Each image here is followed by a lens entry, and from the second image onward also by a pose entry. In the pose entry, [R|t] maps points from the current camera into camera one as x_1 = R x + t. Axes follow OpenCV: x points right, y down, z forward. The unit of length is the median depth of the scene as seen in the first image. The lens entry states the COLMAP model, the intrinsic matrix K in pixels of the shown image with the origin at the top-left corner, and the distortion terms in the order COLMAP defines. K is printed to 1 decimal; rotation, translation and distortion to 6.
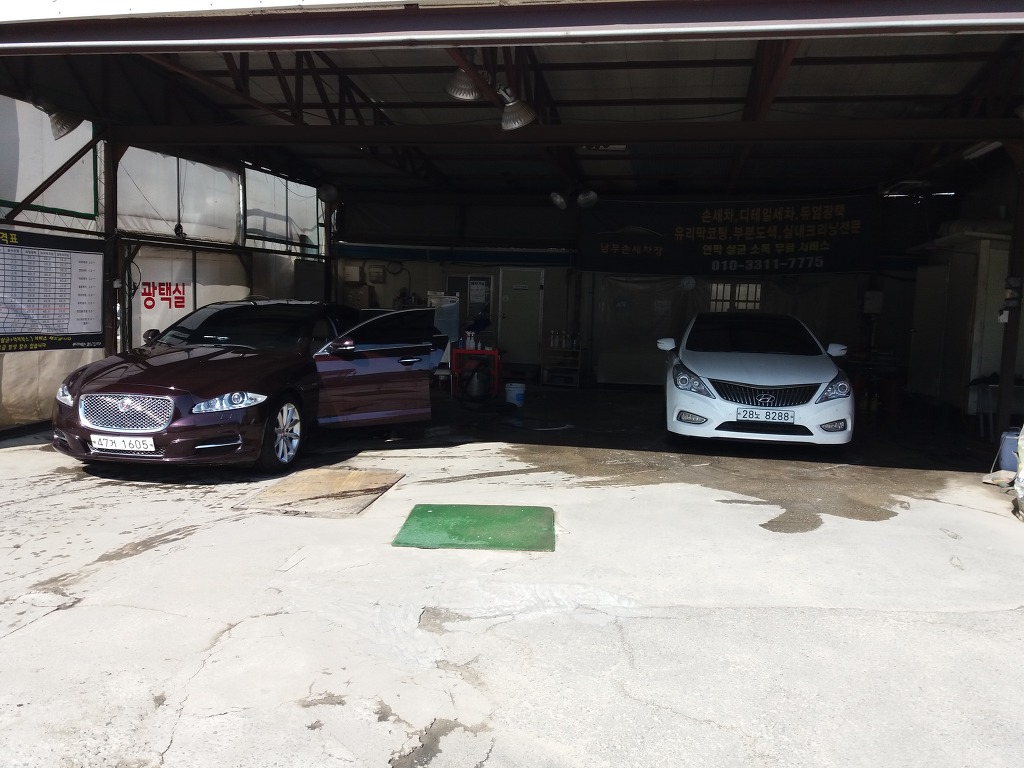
lens RADIAL K [[818.6, 0, 512.0], [0, 818.6, 384.0], [0, 0, 1]] dist [0.095035, -0.169424]
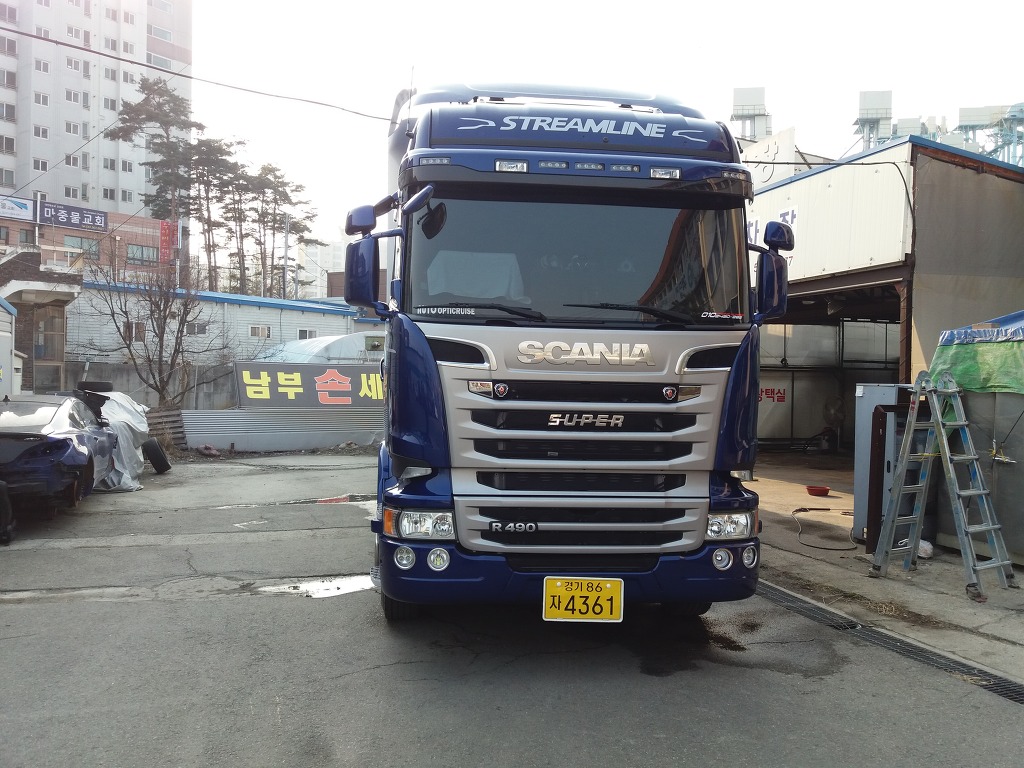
lens RADIAL K [[818.6, 0, 512.0], [0, 818.6, 384.0], [0, 0, 1]] dist [0.095035, -0.169424]
pose [[0.472011, -0.012061, -0.881510, 1.118215], [-0.098380, 0.992940, -0.066264, 0.060000], [0.876086, 0.118000, 0.467492, -0.496039]]
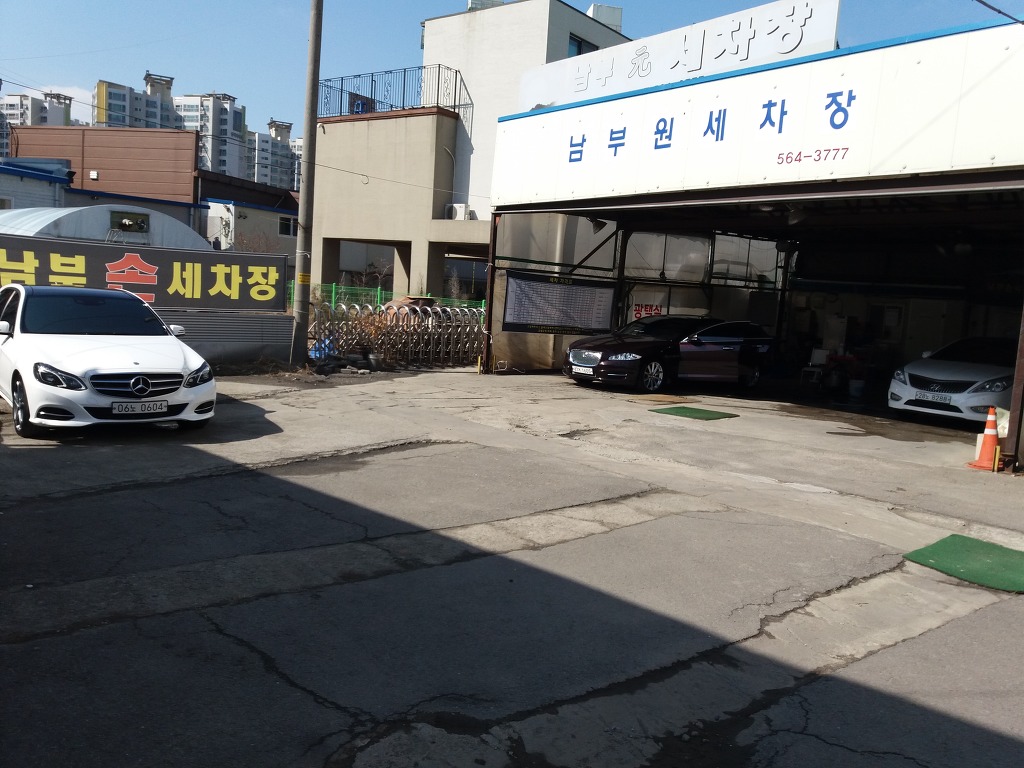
lens RADIAL K [[818.6, 0, 512.0], [0, 818.6, 384.0], [0, 0, 1]] dist [0.095035, -0.169424]
pose [[0.753530, 0.093383, -0.650747, 0.586223], [-0.112295, 0.993596, 0.012551, 0.066569], [0.647752, 0.063618, 0.759191, -0.591264]]
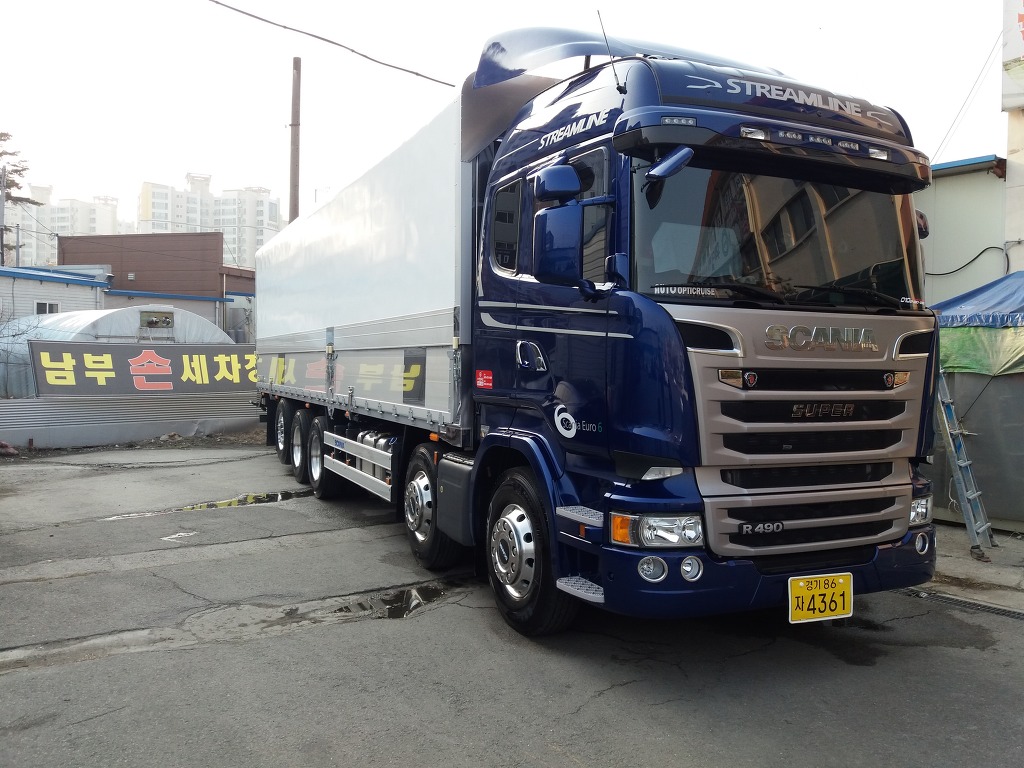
lens RADIAL K [[836.1, 0, 511.3], [0, 836.1, 387.3], [0, 0, 1]] dist [-0.008103, -0.003082]
pose [[0.721736, 0.004719, -0.692153, 0.914520], [-0.066551, 0.995817, -0.062605, 0.072542], [0.688962, 0.091248, 0.719031, -0.679364]]
